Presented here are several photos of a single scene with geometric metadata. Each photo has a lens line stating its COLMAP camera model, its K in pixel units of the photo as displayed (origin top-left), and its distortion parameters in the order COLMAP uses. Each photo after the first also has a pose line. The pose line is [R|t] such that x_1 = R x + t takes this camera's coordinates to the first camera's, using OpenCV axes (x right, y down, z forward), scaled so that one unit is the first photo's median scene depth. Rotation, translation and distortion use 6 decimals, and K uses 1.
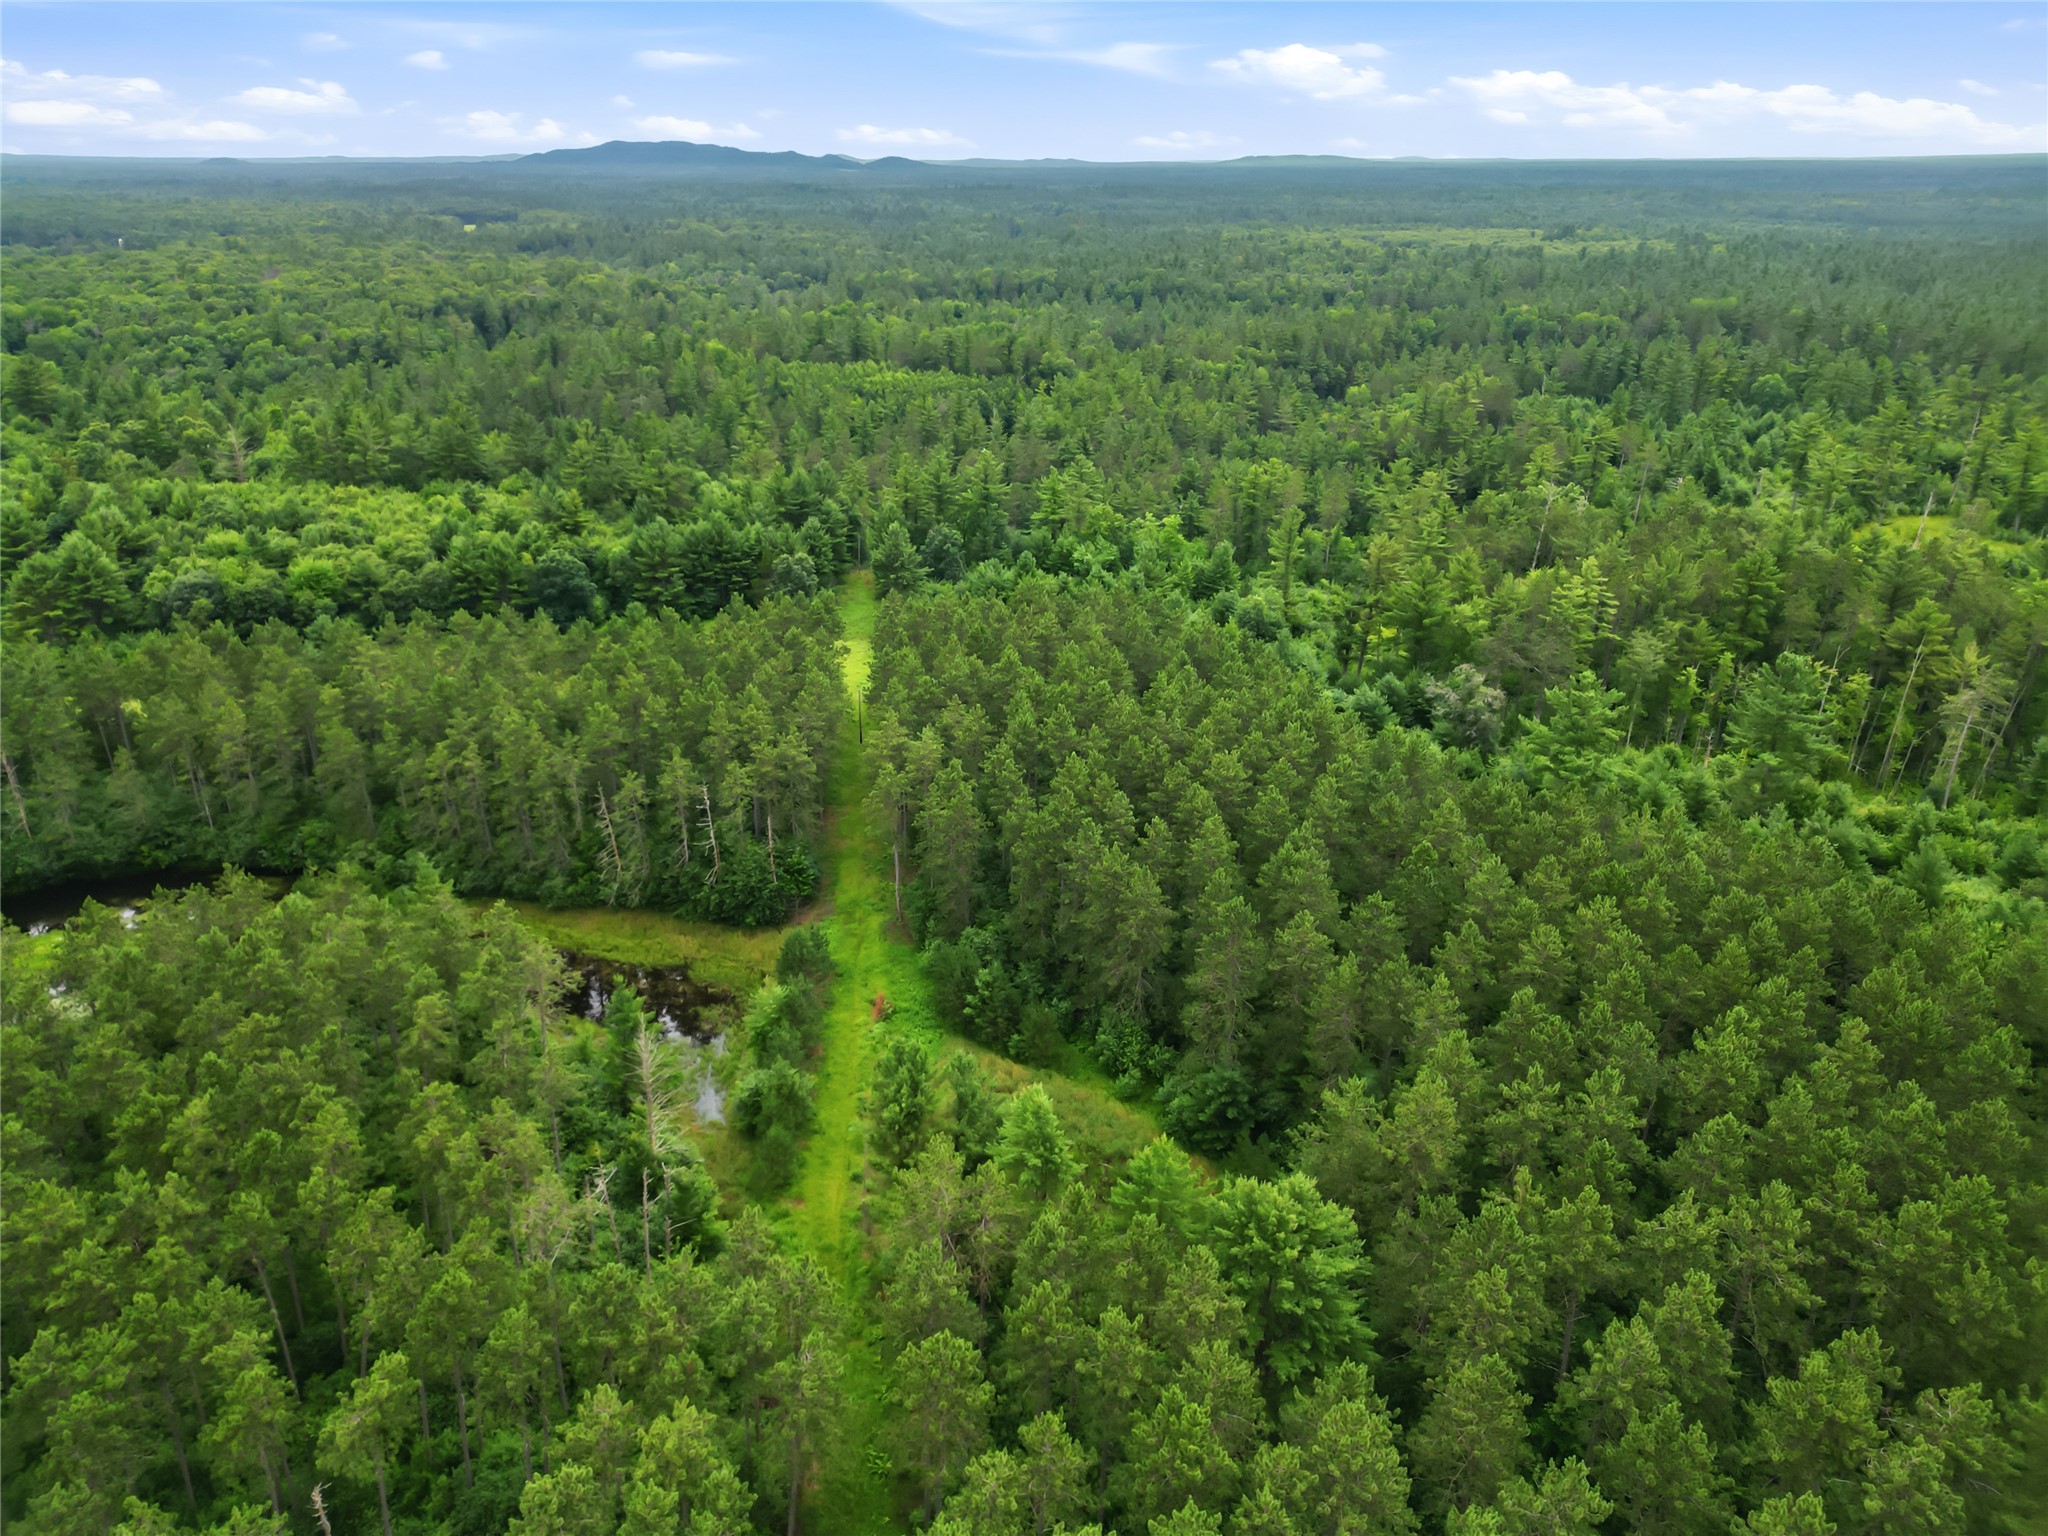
lens RADIAL K [[1441.8, 0, 1024.0], [0, 1441.8, 768.0], [0, 0, 1]] dist [0.069955, -0.064110]
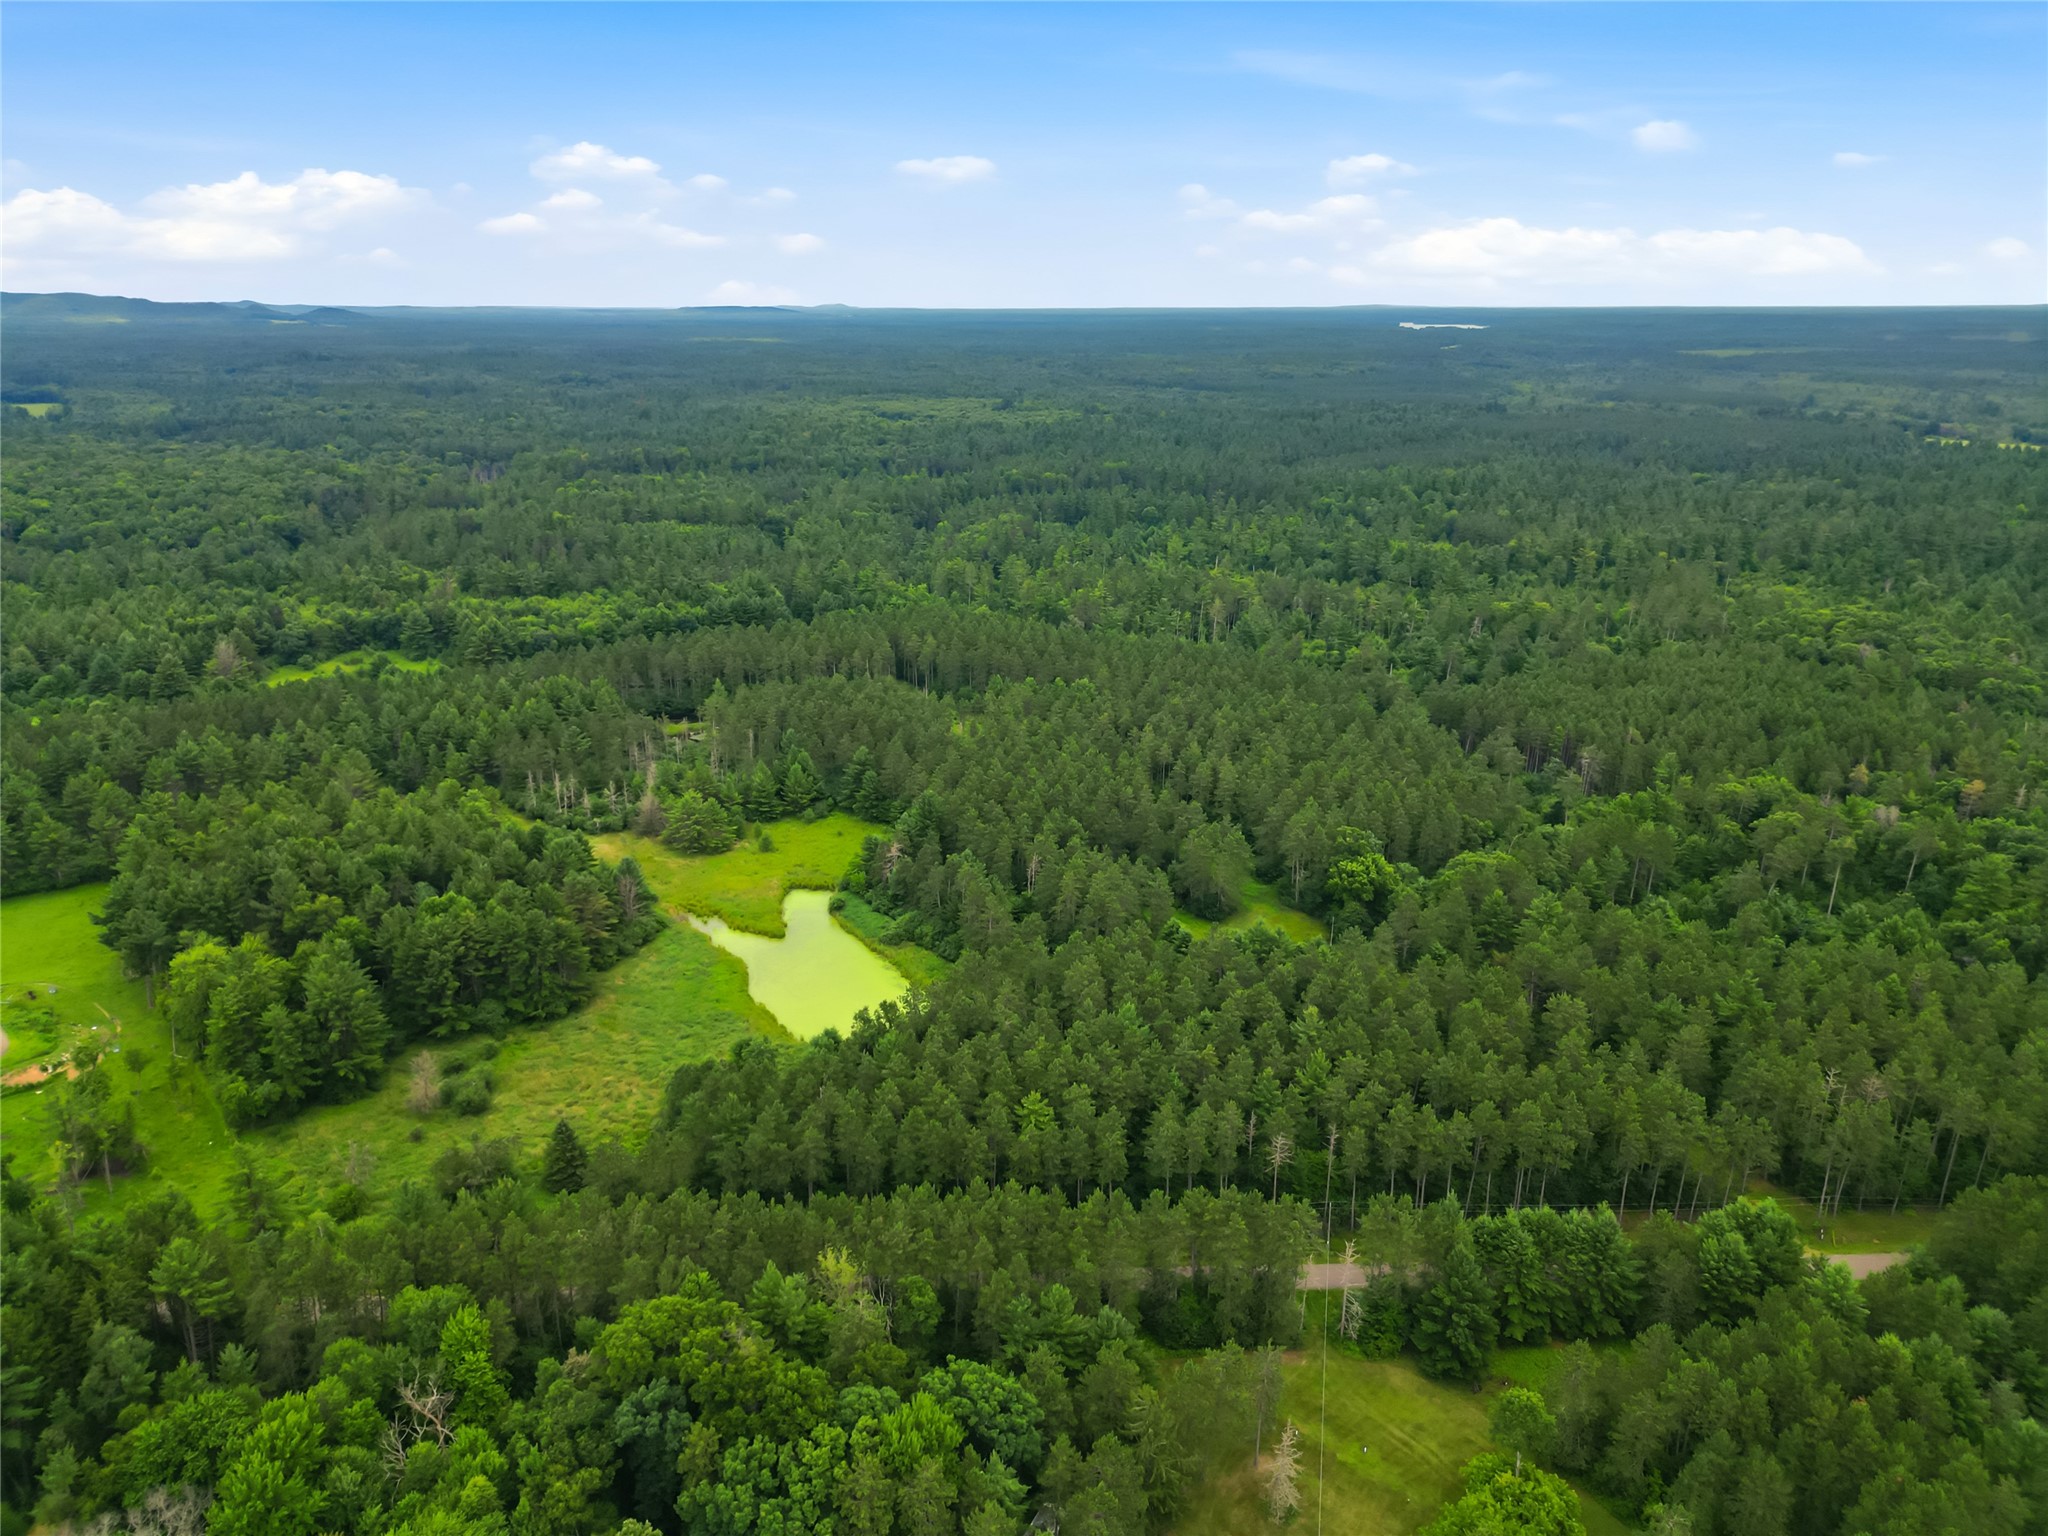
lens RADIAL K [[1441.8, 0, 1024.0], [0, 1441.8, 768.0], [0, 0, 1]] dist [0.069955, -0.064110]
pose [[0.932003, -0.109588, 0.345487, -0.420470], [0.138479, 0.988546, -0.060001, 0.201672], [-0.334954, 0.103763, 0.936504, -0.856262]]
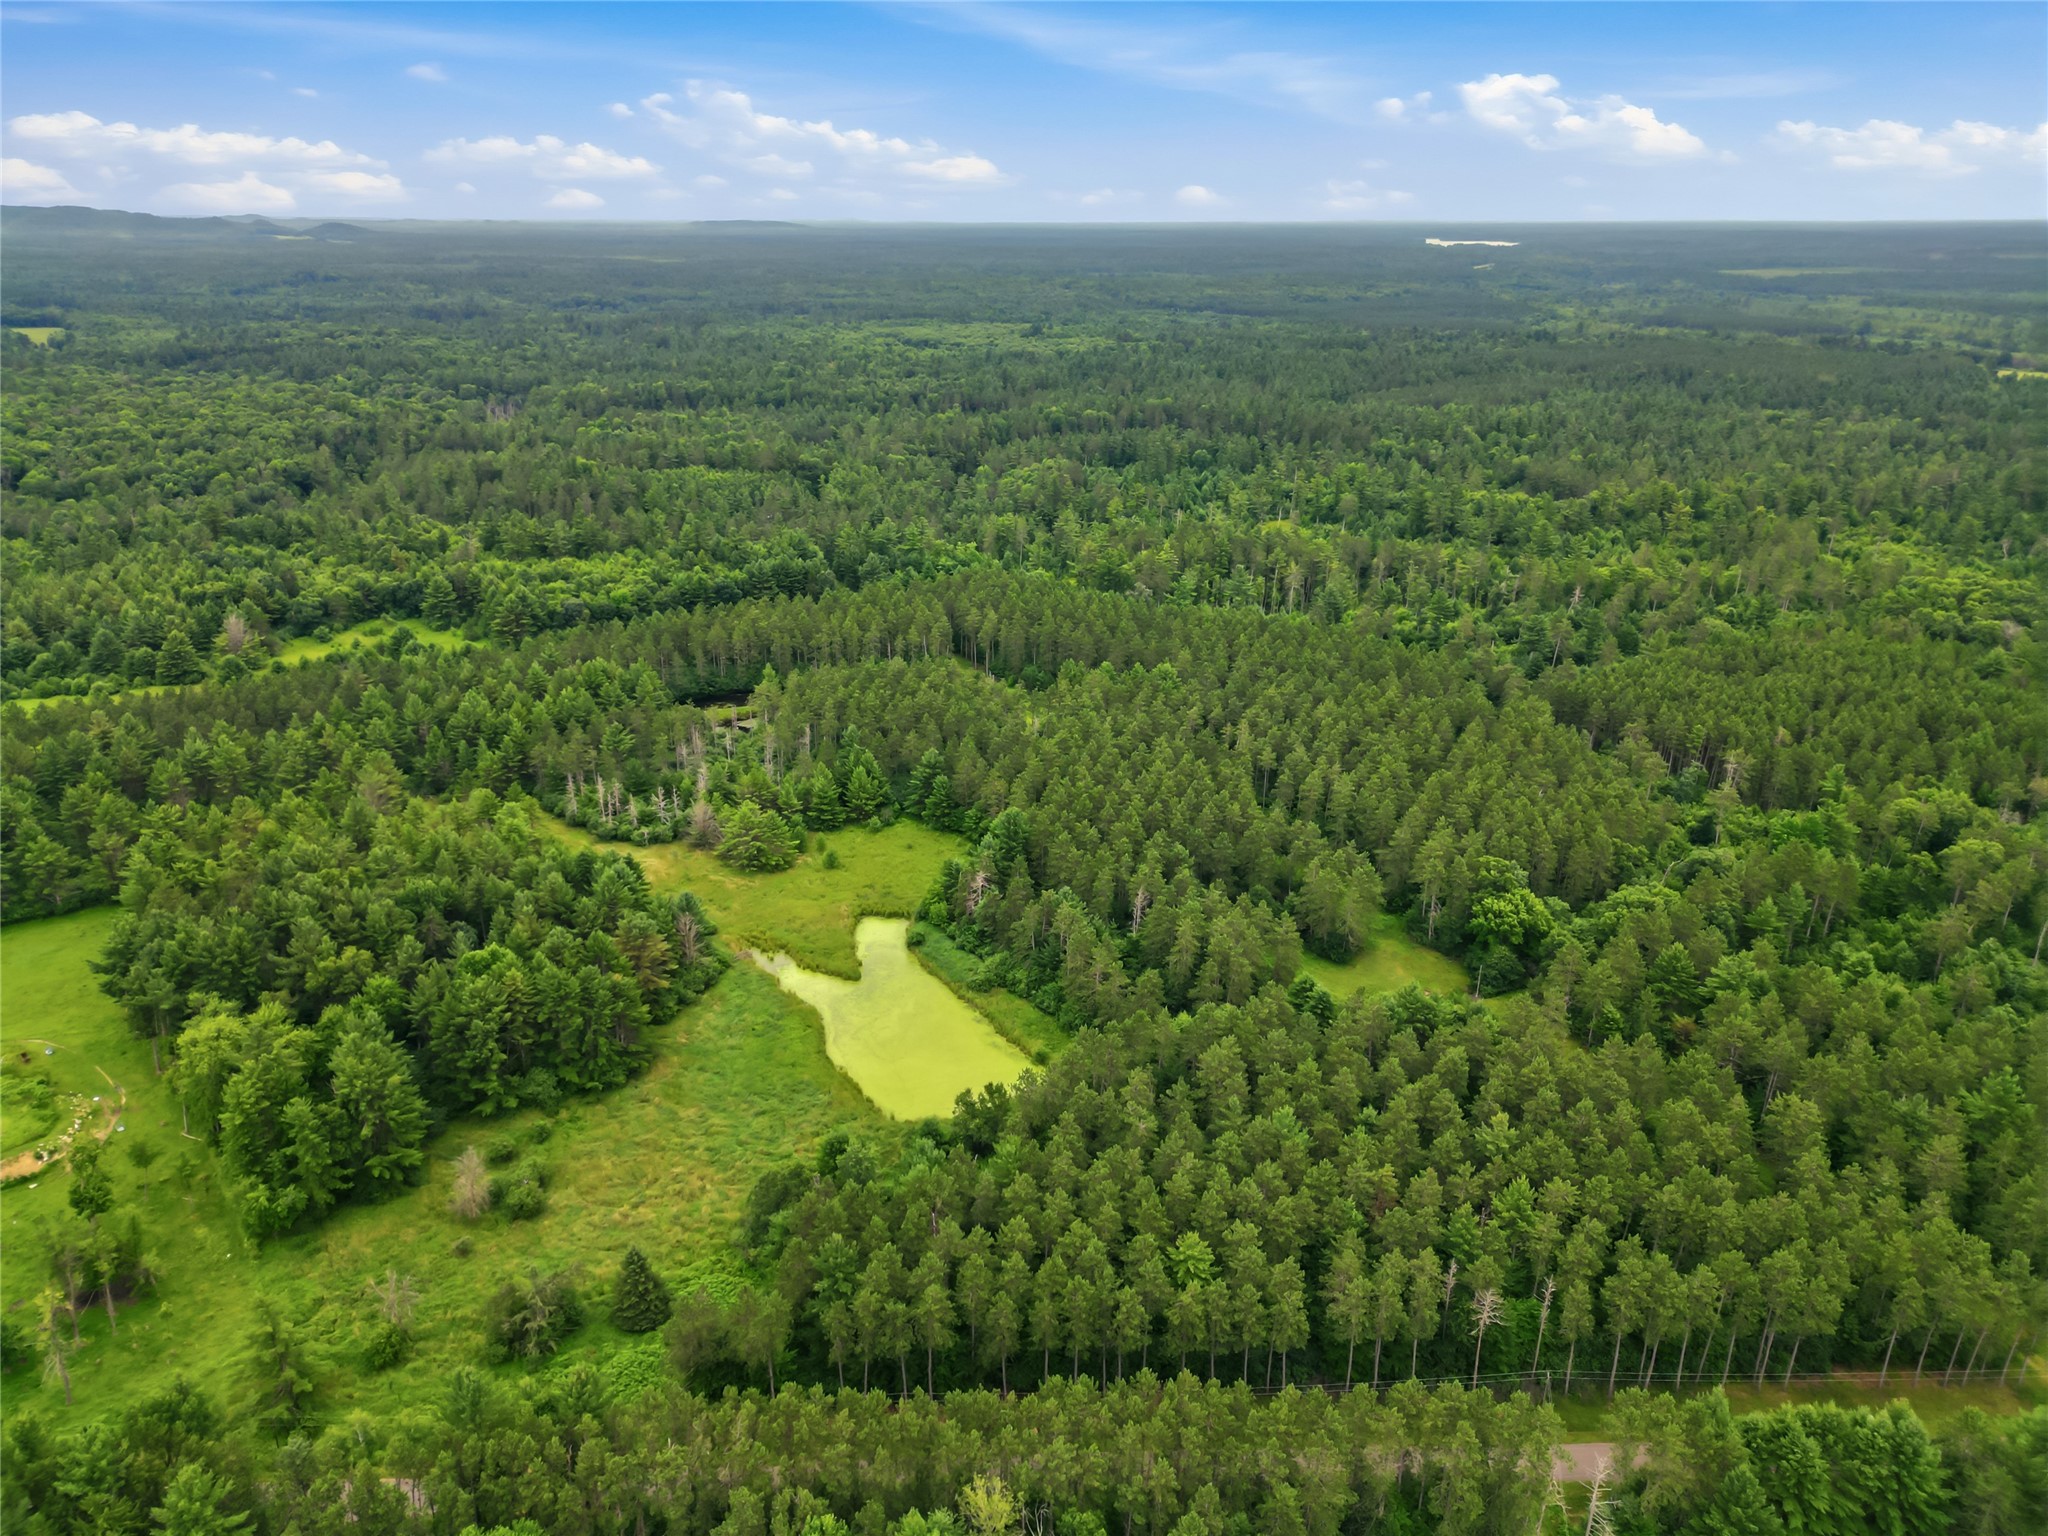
lens RADIAL K [[1434.3, 0, 1024.0], [0, 1434.3, 768.0], [0, 0, 1]] dist [0.062729, -0.052366]
pose [[0.934847, -0.125137, 0.332268, -0.426442], [0.135085, 0.990810, -0.006912, 0.134802], [-0.328350, 0.051346, 0.943160, -0.750557]]
